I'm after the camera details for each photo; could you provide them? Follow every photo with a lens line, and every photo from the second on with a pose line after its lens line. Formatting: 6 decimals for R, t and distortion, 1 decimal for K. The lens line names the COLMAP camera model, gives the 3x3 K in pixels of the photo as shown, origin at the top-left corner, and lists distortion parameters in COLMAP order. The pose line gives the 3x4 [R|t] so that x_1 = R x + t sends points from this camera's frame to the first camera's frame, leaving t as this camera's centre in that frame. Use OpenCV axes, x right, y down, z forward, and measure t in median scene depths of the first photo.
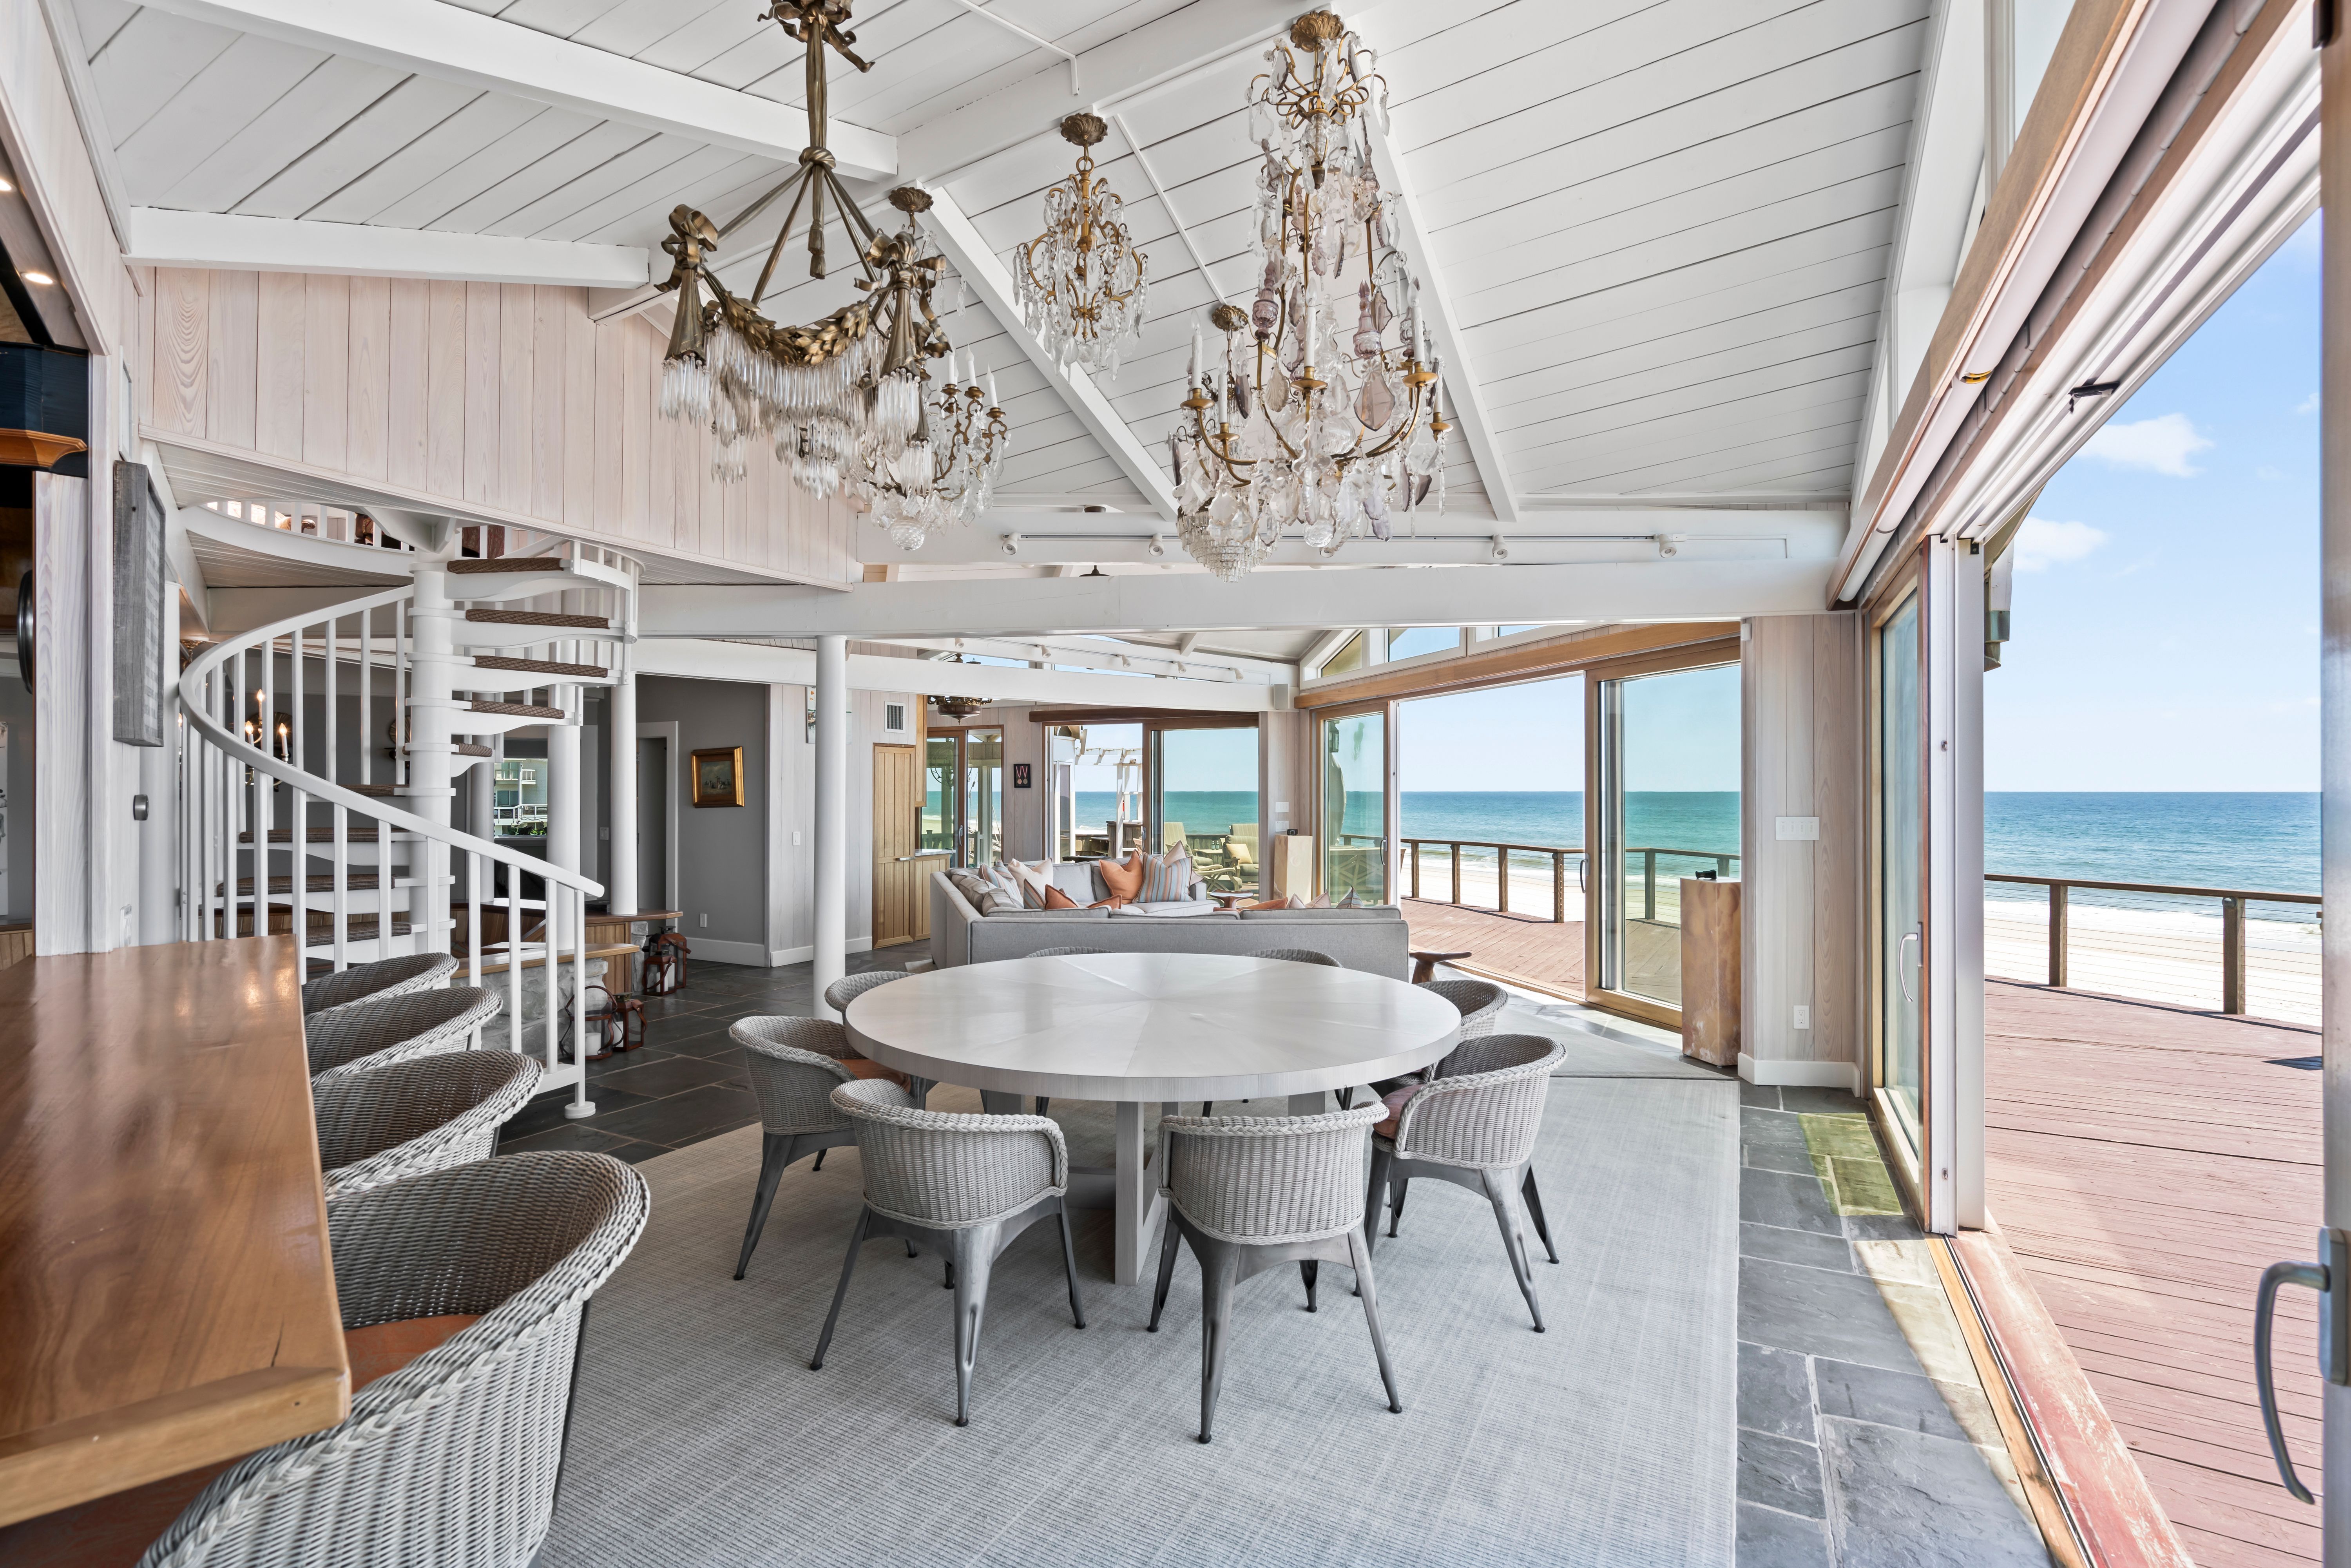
lens RADIAL K [[1128.7, 0, 1175.5], [0, 1128.7, 784.0], [0, 0, 1]] dist [0.000007, -0.000008]
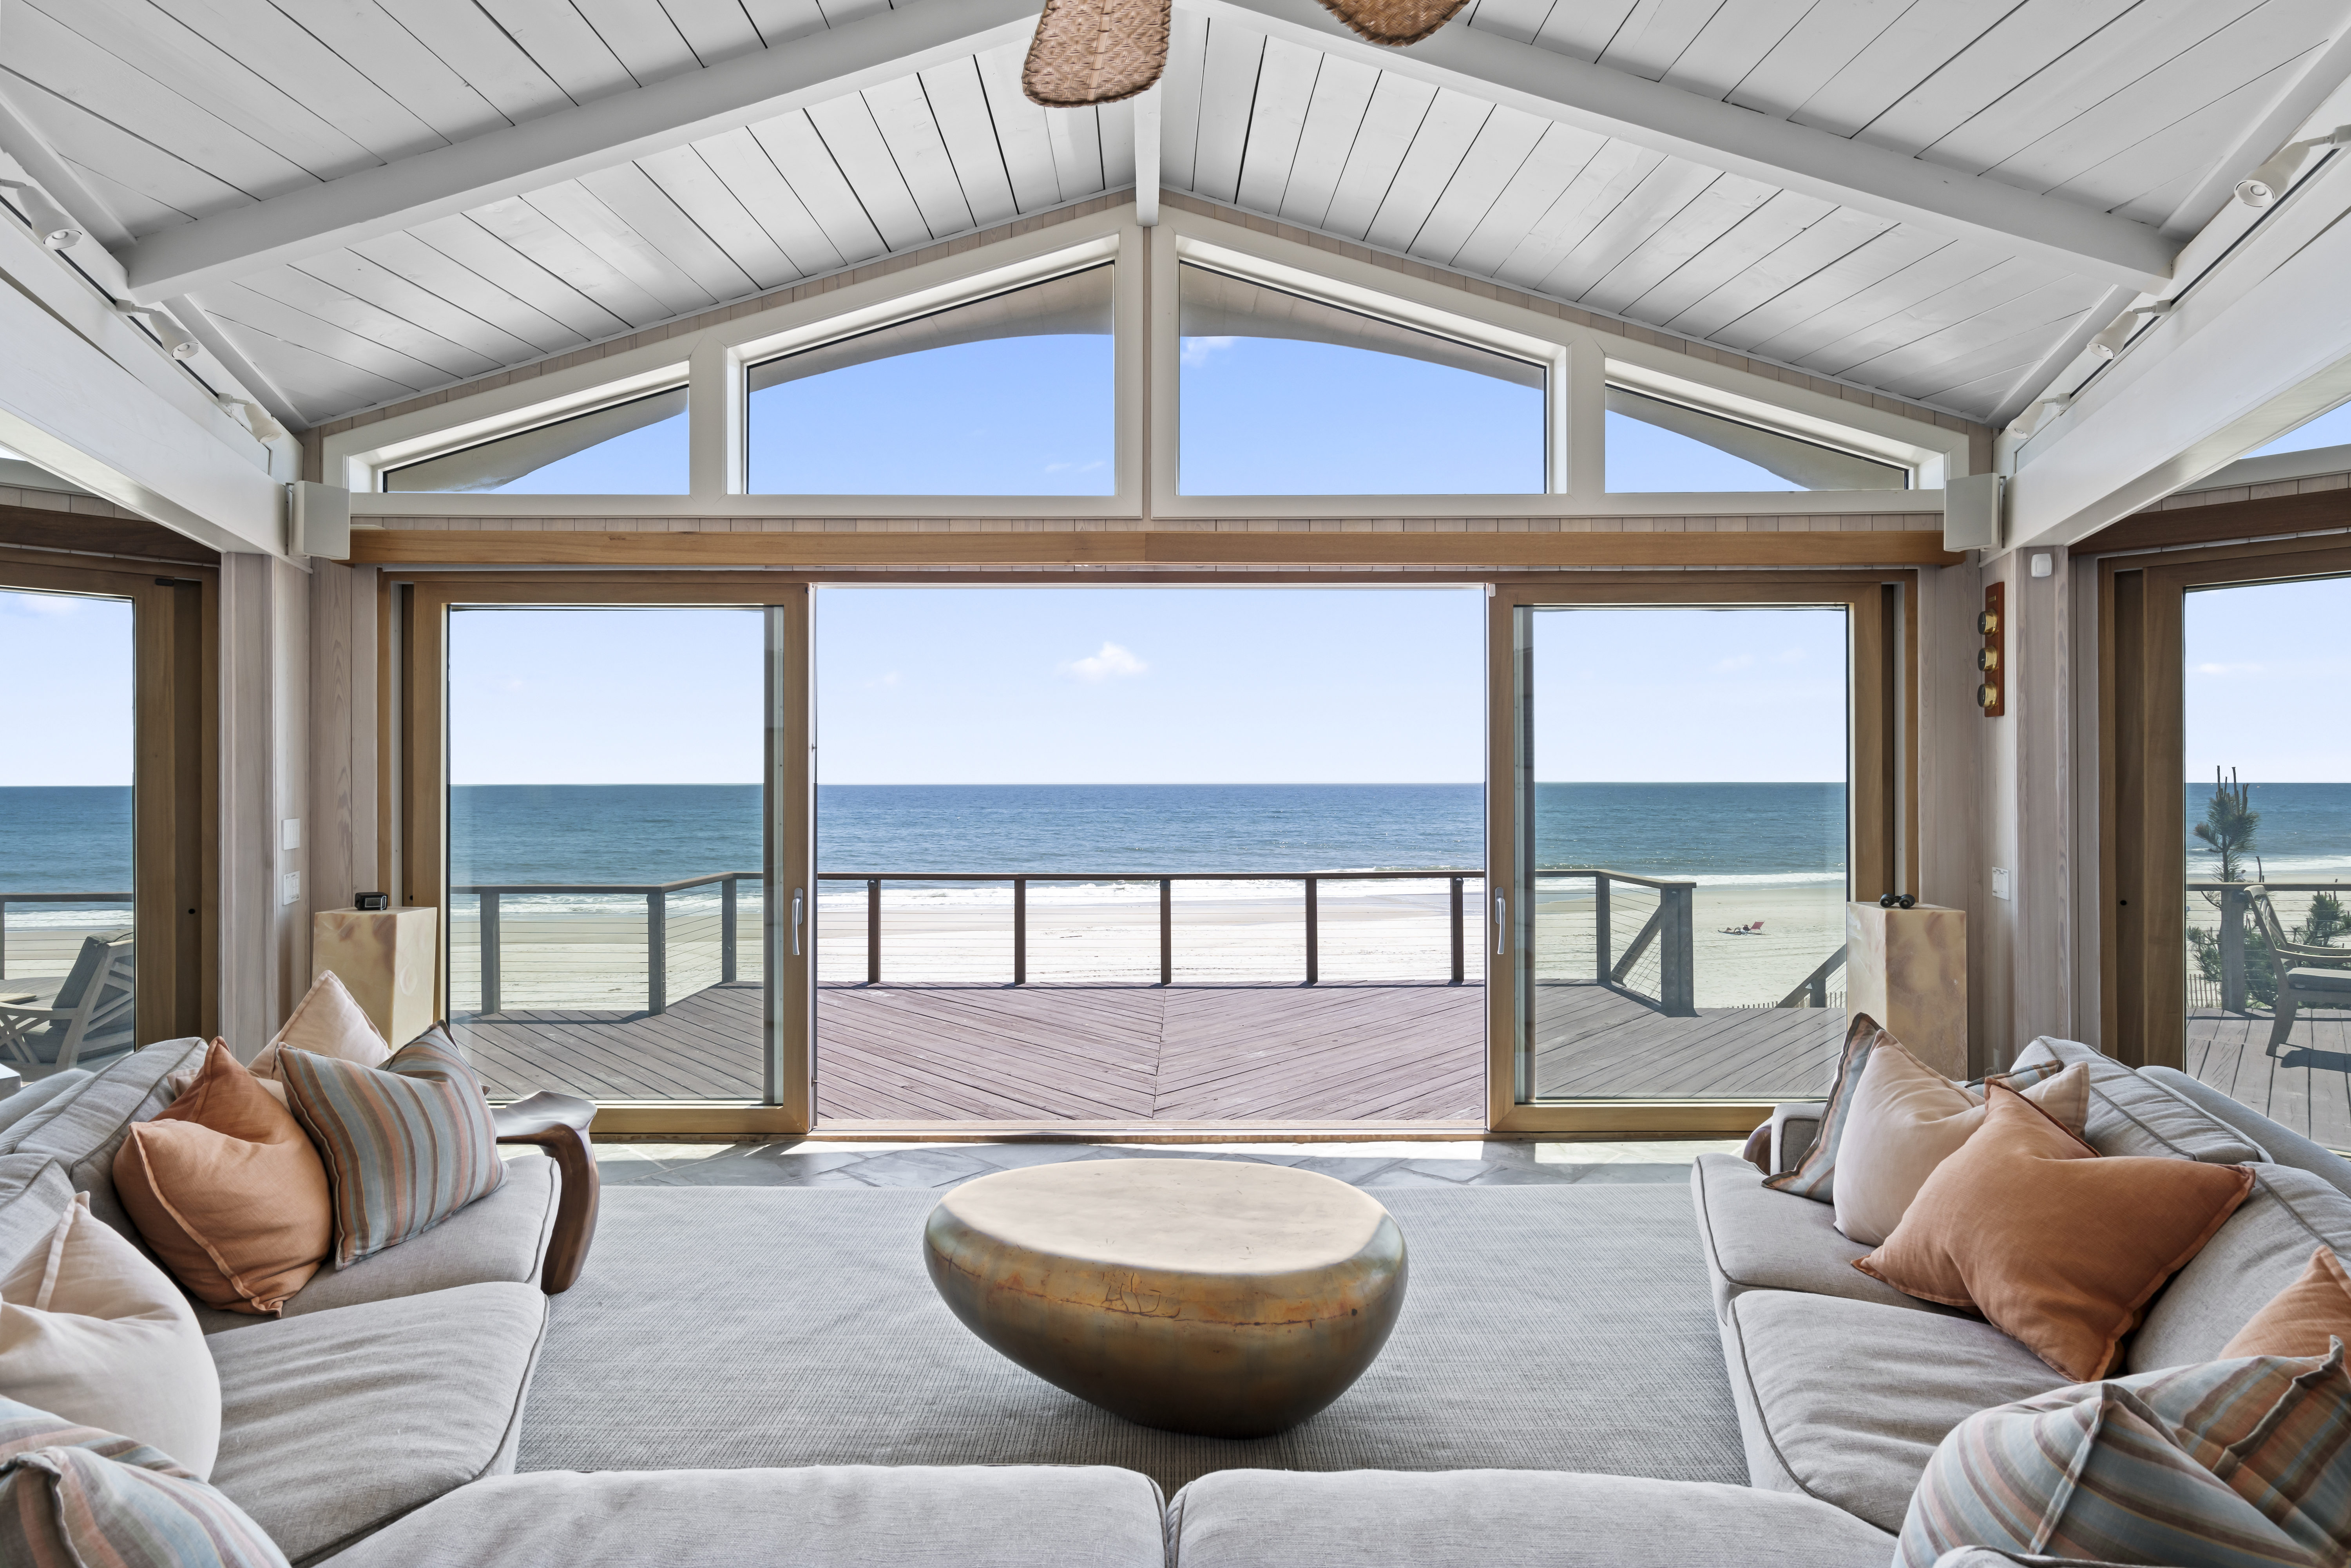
lens RADIAL K [[1176.3, 0, 1175.5], [0, 1176.3, 784.0], [0, 0, 1]] dist [0.001120, 0.000396]
pose [[0.281733, 0.000035, 0.959493, -0.208604], [-0.001376, 0.999999, 0.000368, 0.005009], [-0.959492, -0.001424, 0.281733, 0.720927]]
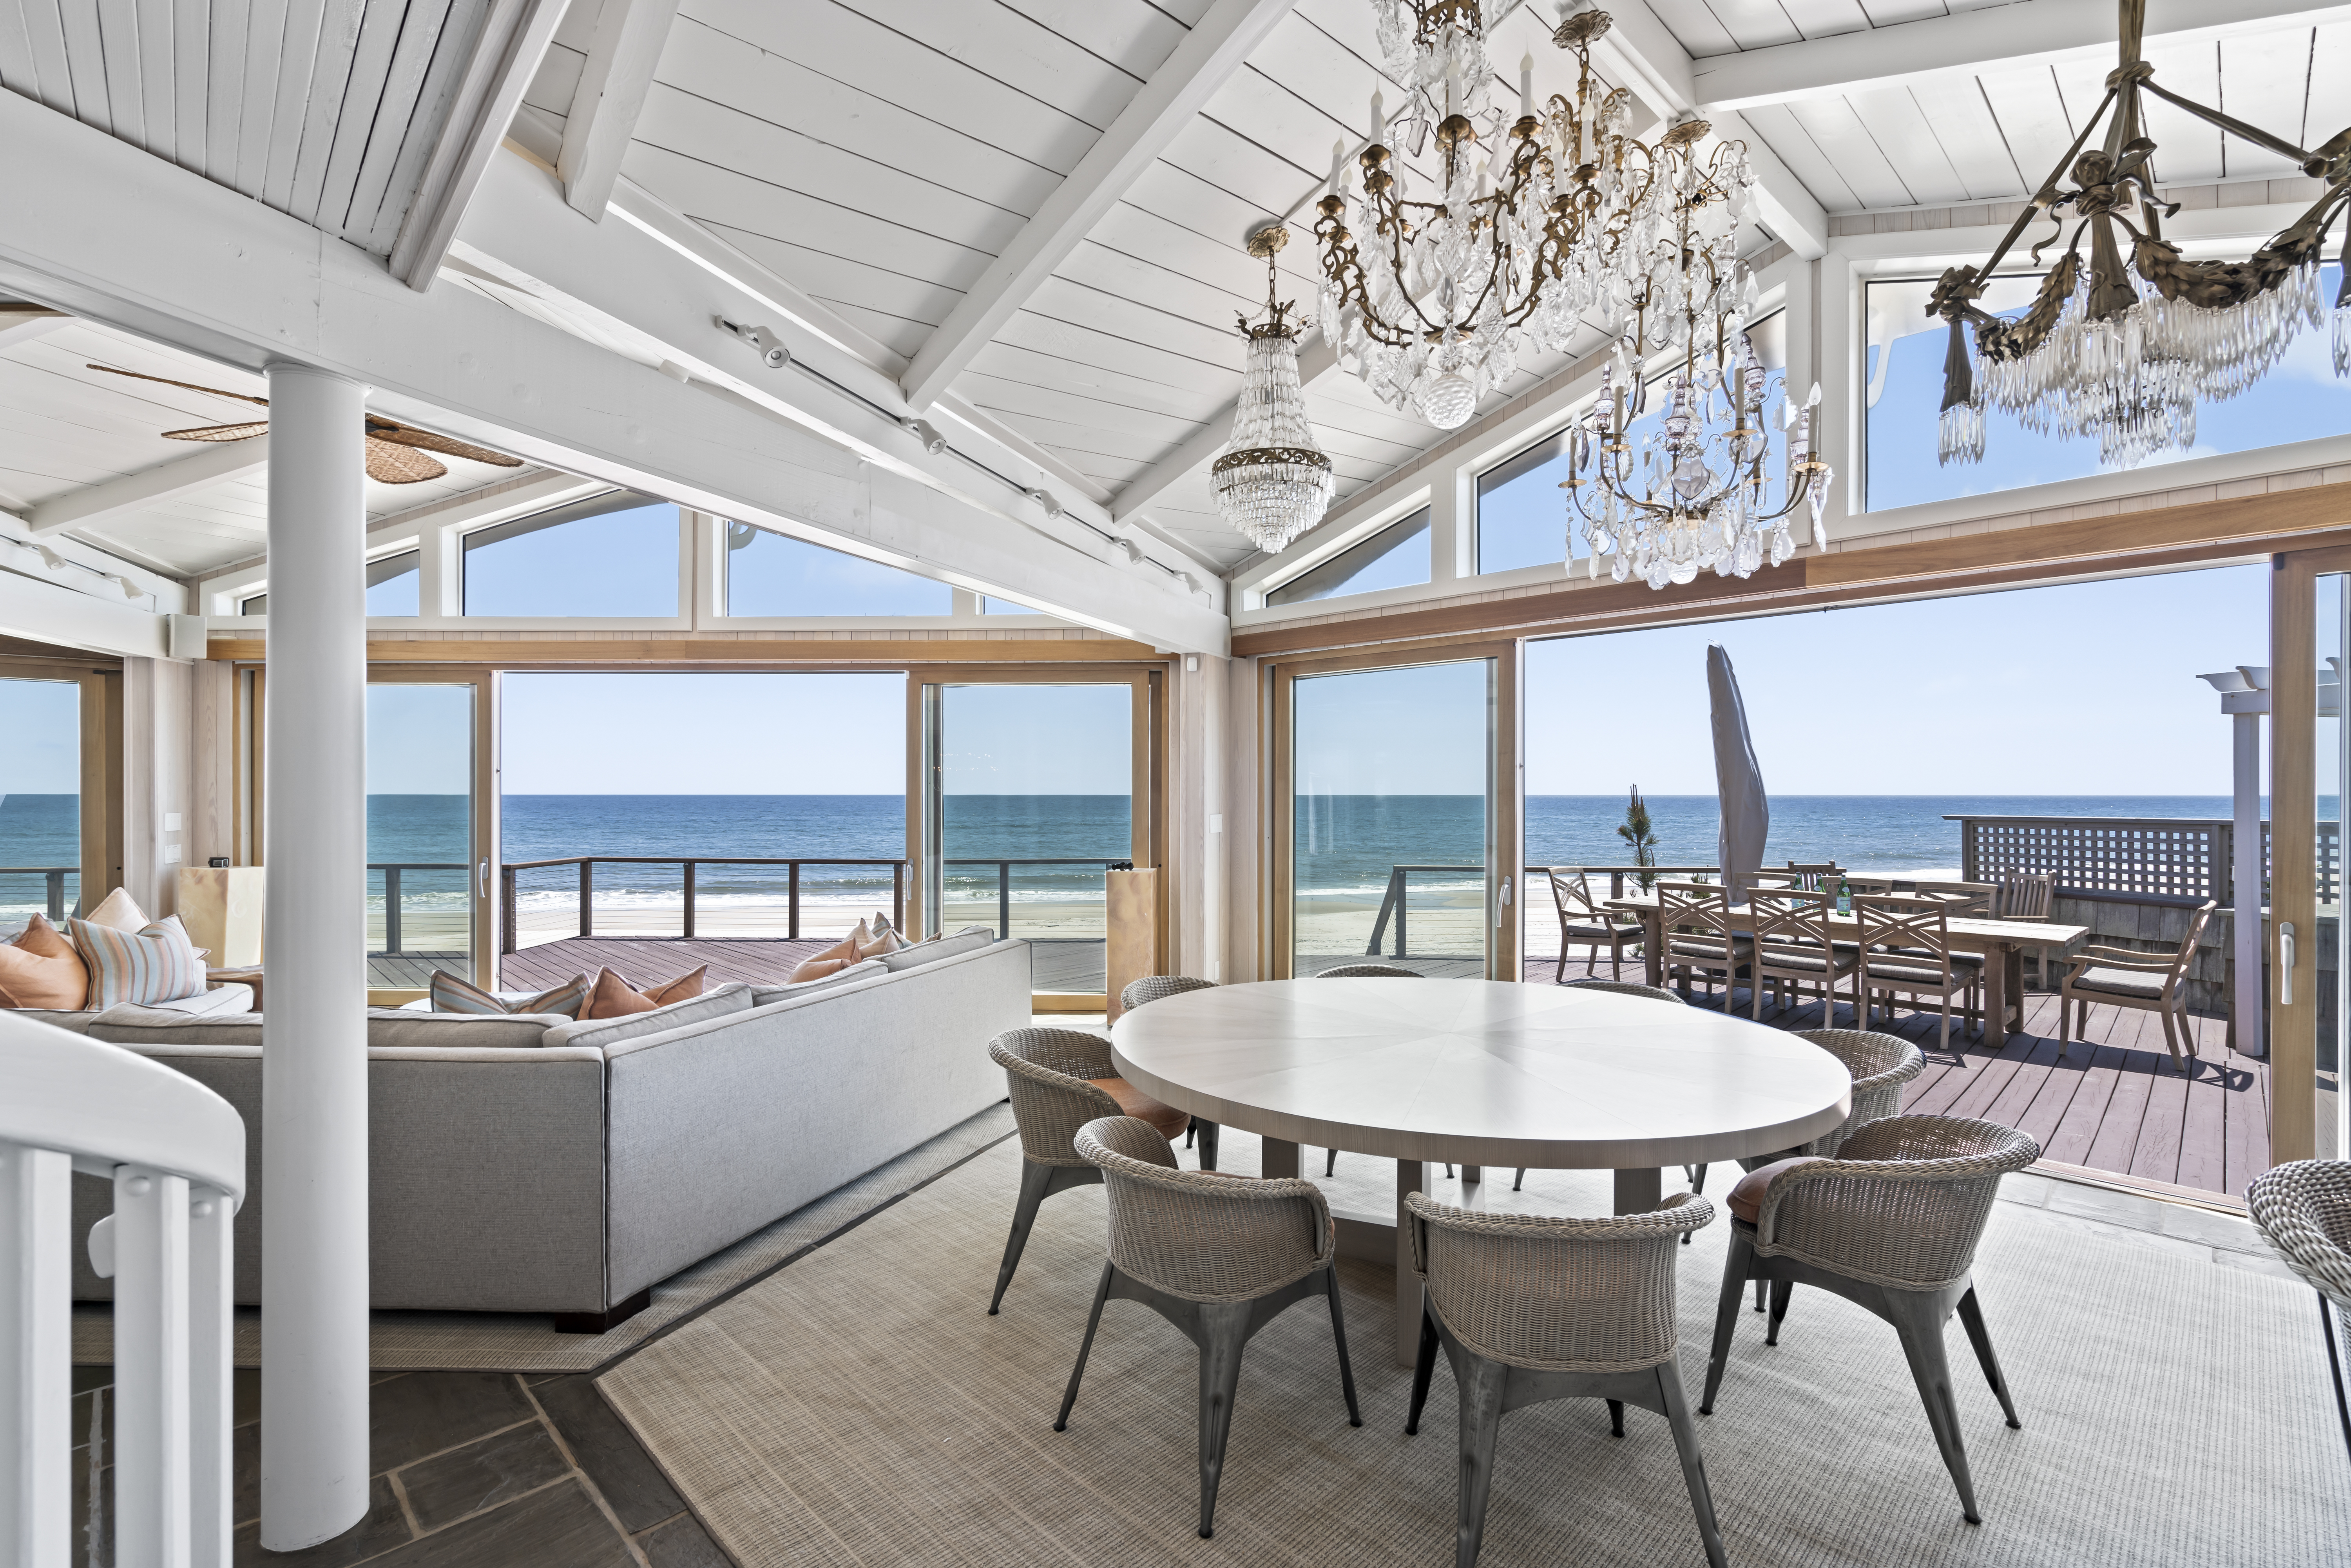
lens RADIAL K [[1084.9, 0, 1169.5], [0, 1084.9, 794.3], [0, 0, 1]] dist [0.023212, -0.000083]
pose [[0.324433, -0.000012, 0.945909, -0.328691], [-0.004341, 0.999989, 0.001501, 0.003194], [-0.945899, -0.004593, 0.324430, 0.358285]]
